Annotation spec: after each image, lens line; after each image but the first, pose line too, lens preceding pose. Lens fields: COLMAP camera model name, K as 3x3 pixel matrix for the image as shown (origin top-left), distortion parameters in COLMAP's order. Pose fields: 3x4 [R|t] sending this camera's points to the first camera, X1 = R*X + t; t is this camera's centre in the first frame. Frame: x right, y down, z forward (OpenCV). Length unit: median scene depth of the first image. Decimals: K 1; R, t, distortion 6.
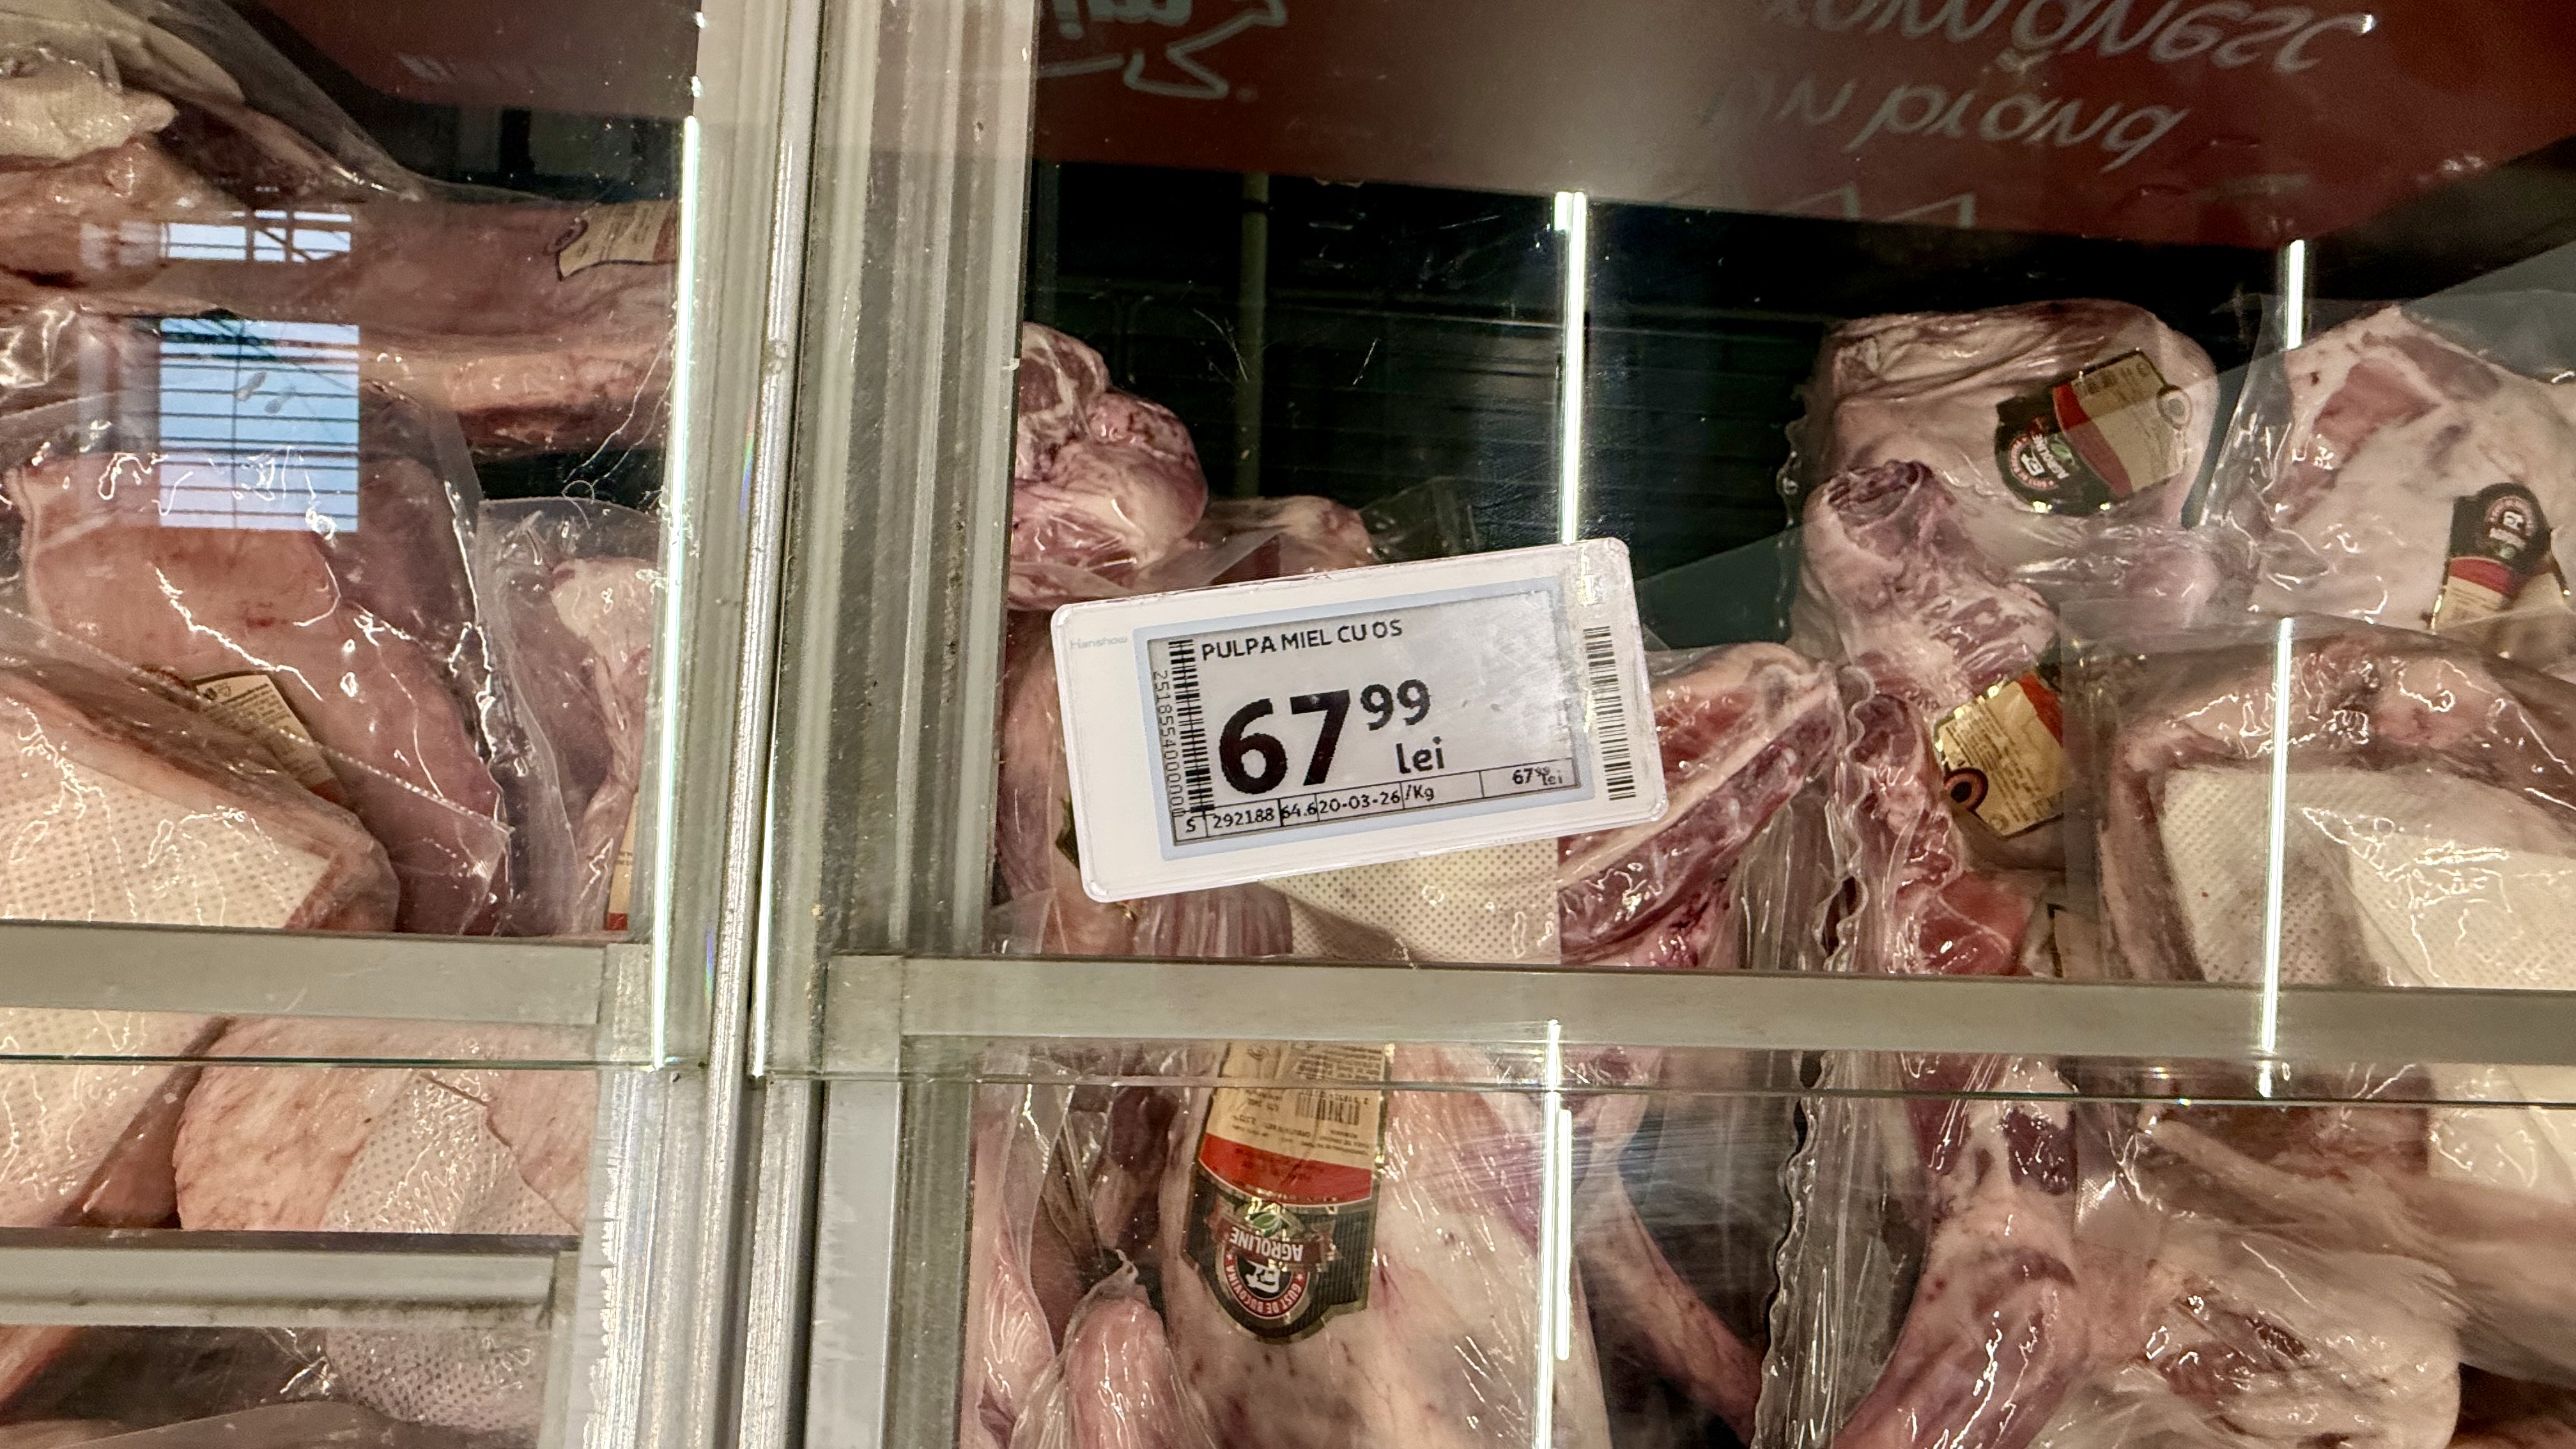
lens RADIAL K [[1028.6, 0, 1289.5], [0, 1028.6, 722.0], [0, 0, 1]] dist [0.000381, -0.000400]
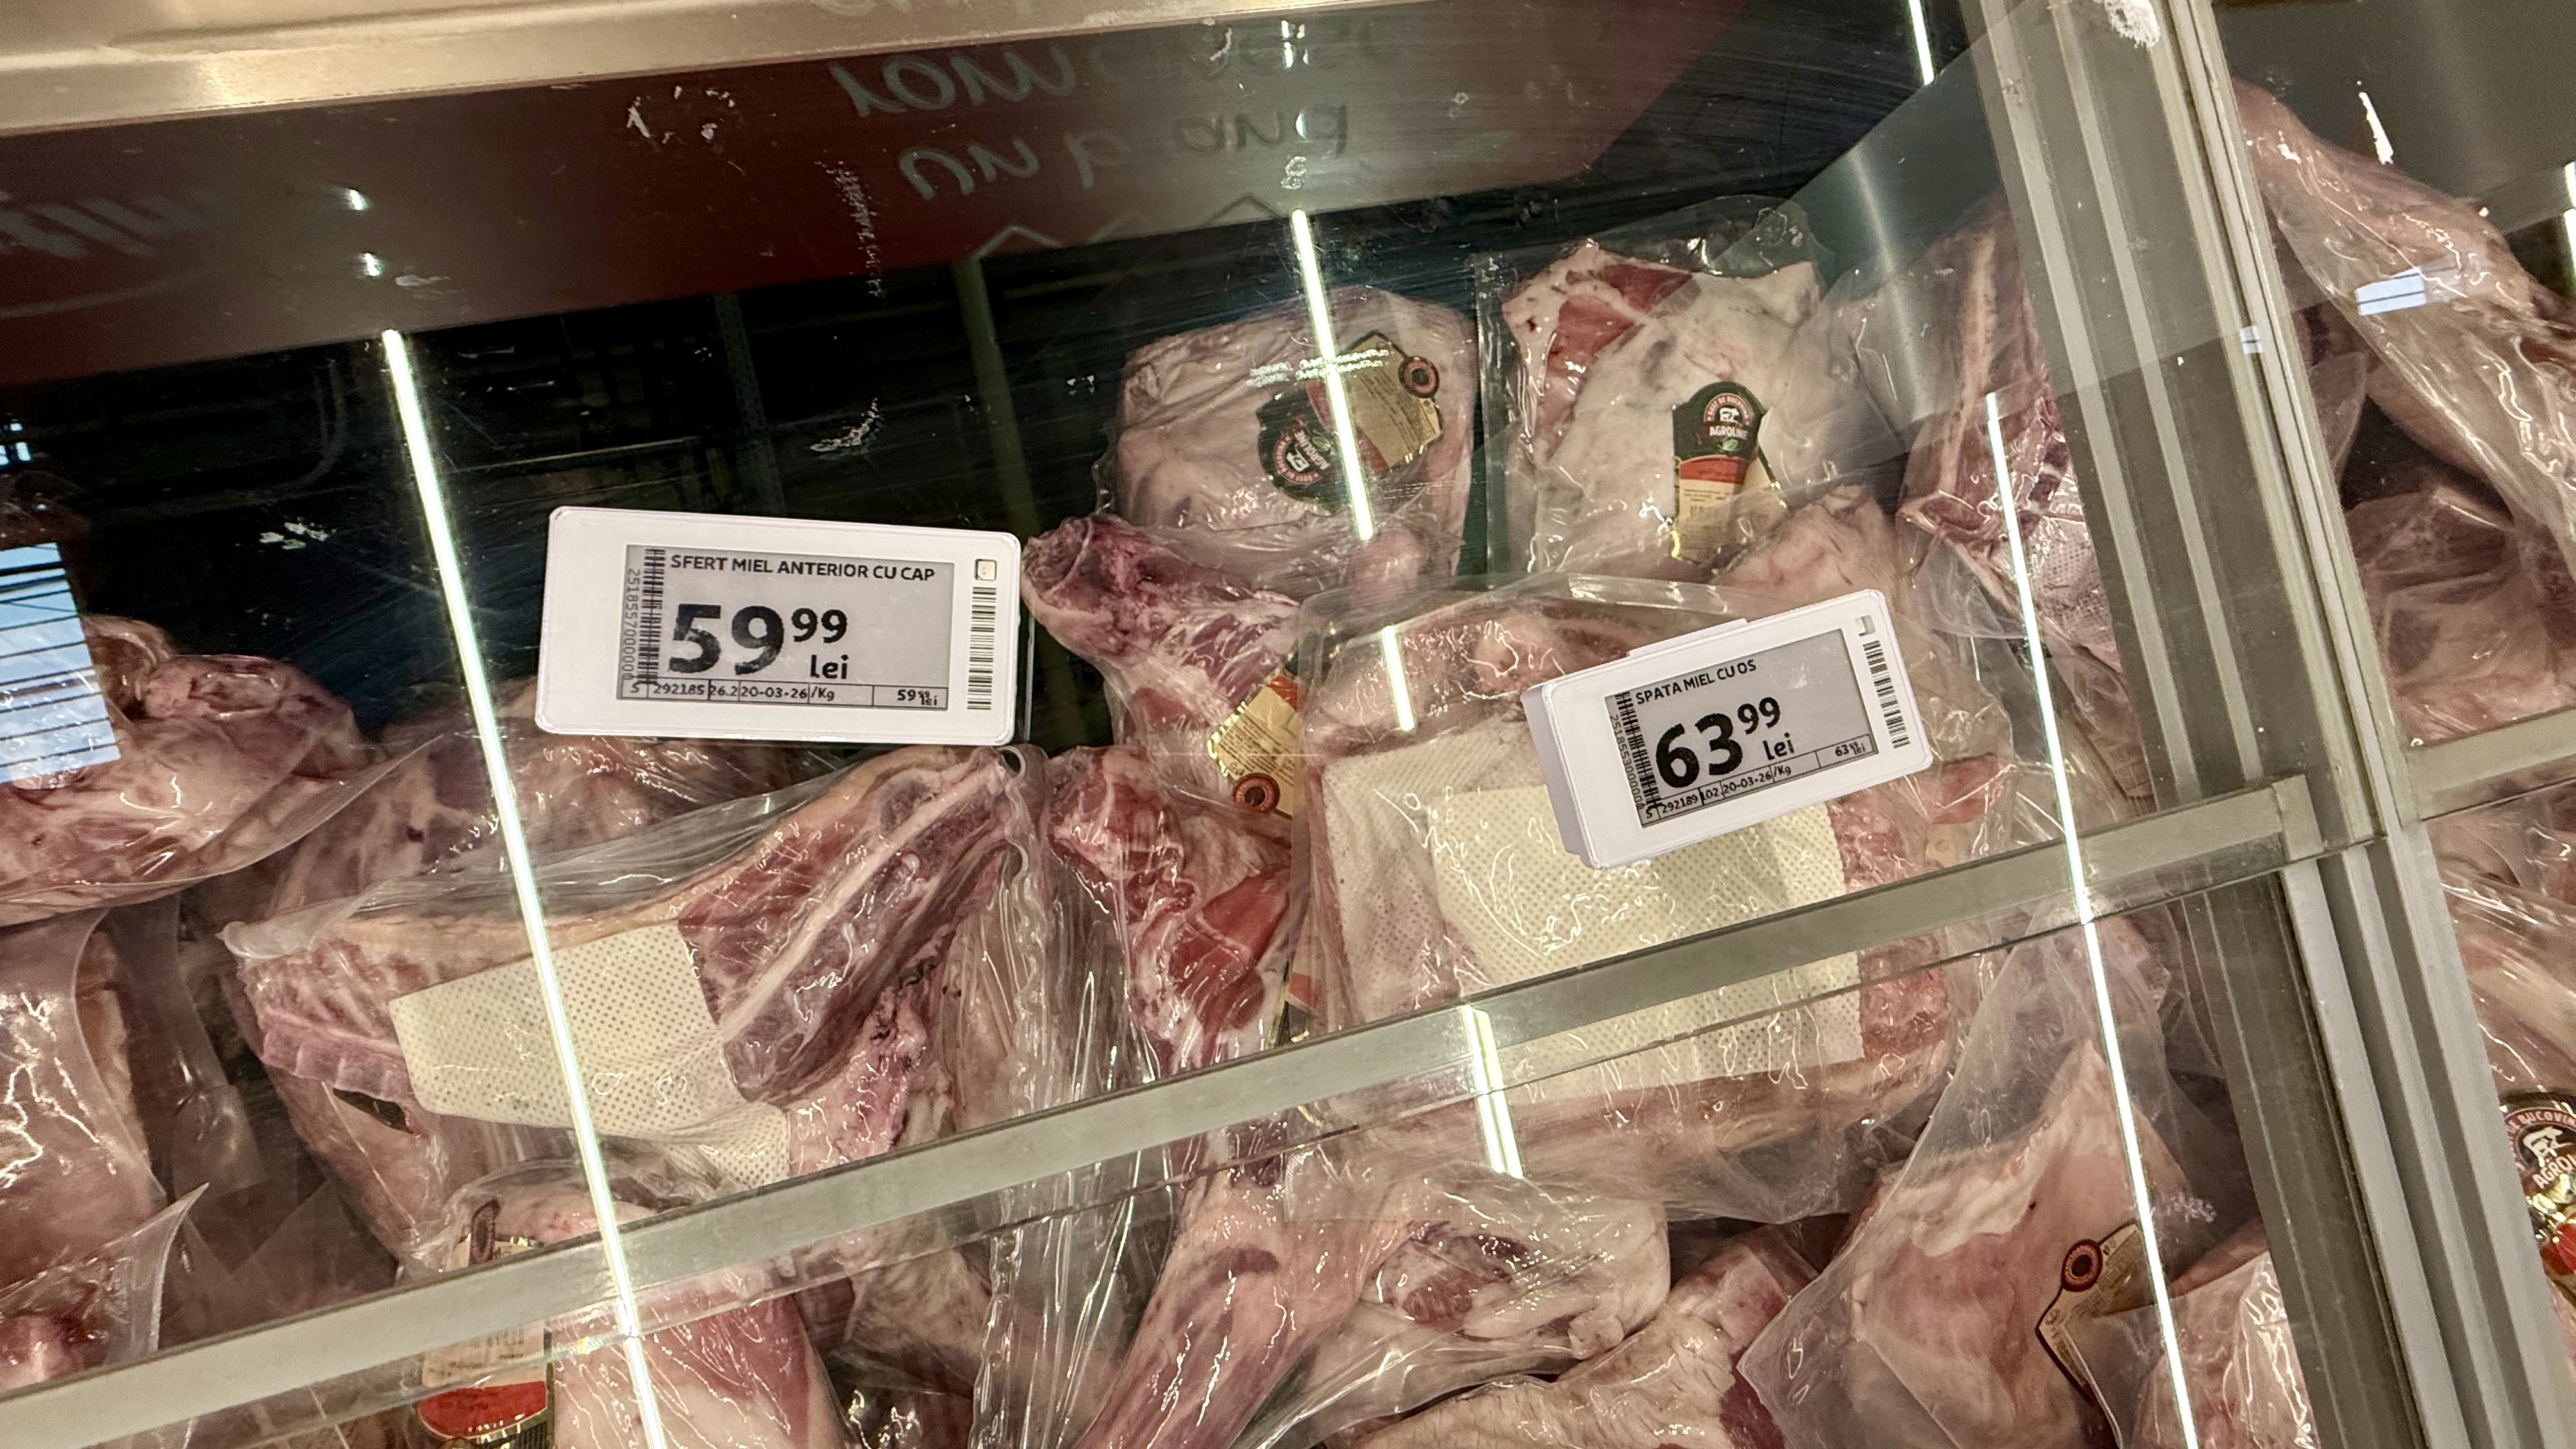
lens RADIAL K [[1028.6, 0, 1286.7], [0, 1028.6, 721.4], [0, 0, 1]] dist [0.000381, -0.000400]
pose [[0.964737, -0.245195, 0.095722, 0.550593], [0.242042, 0.969293, 0.043442, -0.041059], [-0.103434, -0.018741, 0.994460, -0.050575]]
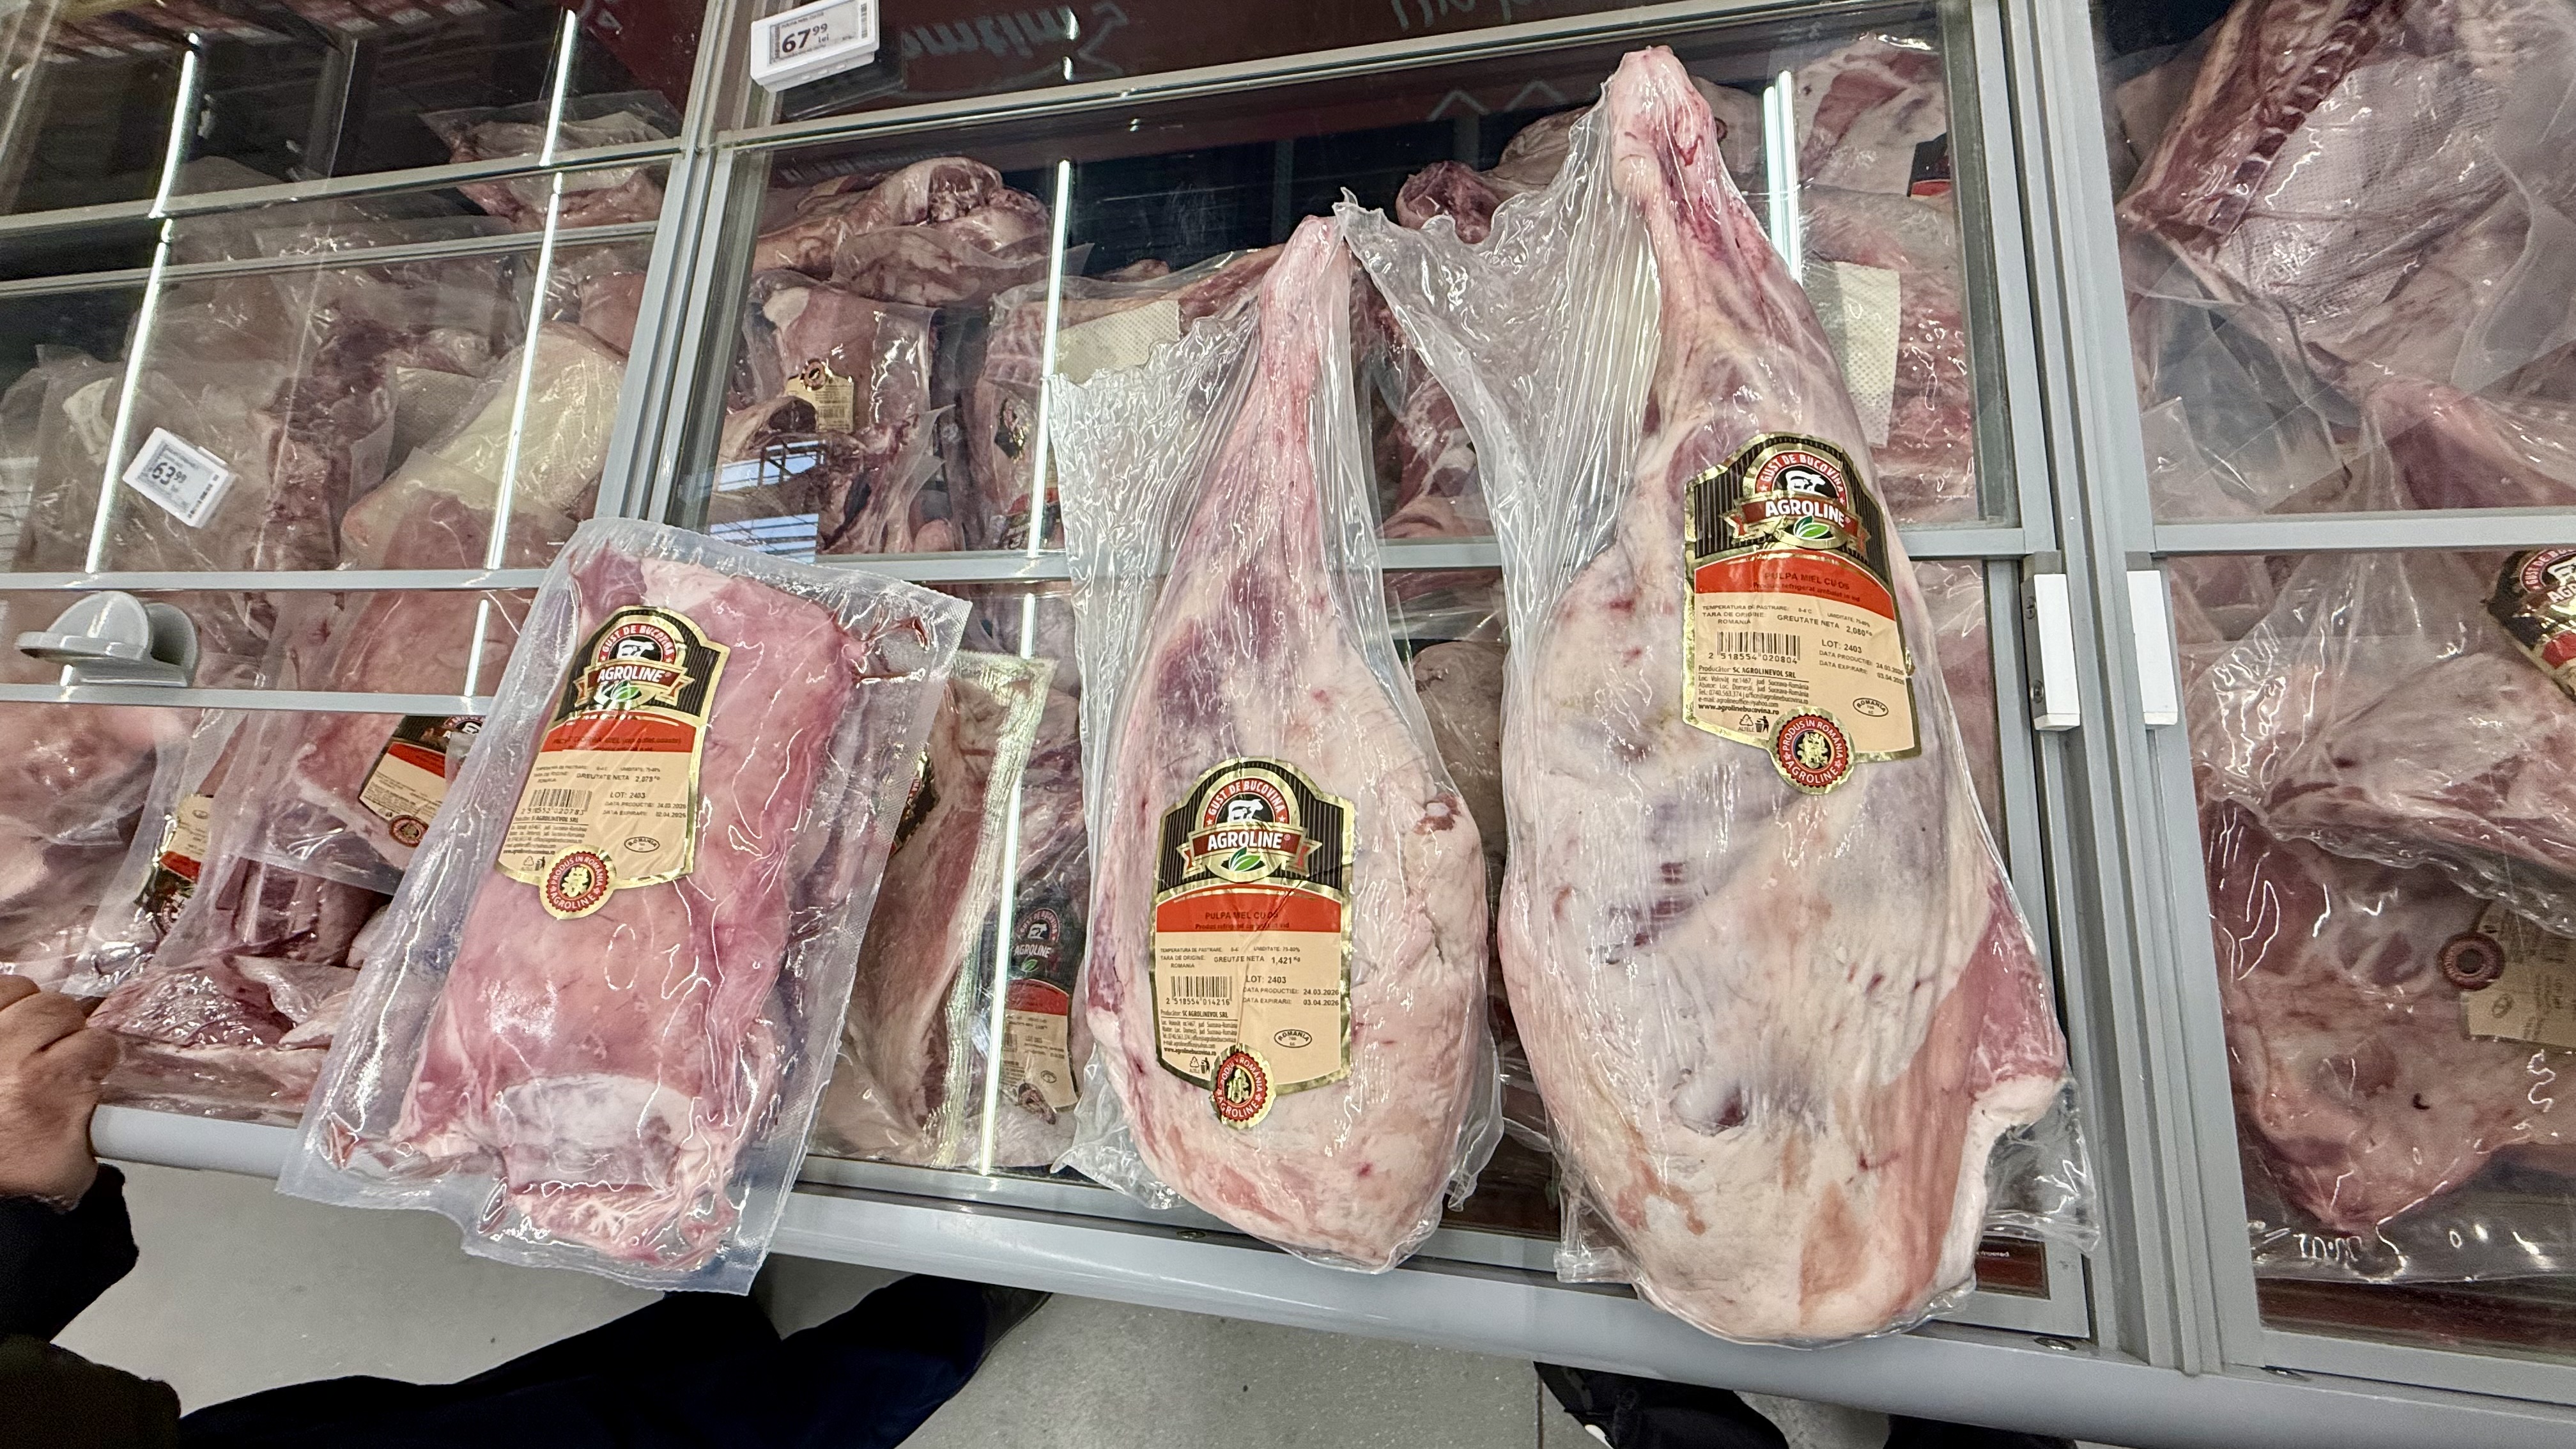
lens RADIAL K [[1028.6, 0, 1289.3], [0, 1028.6, 724.3], [0, 0, 1]] dist [0.000381, -0.000400]
pose [[0.958713, -0.038867, -0.281708, 0.676737], [-0.000587, 0.990343, -0.138635, 0.758203], [0.284376, 0.133077, 0.949432, -0.468505]]
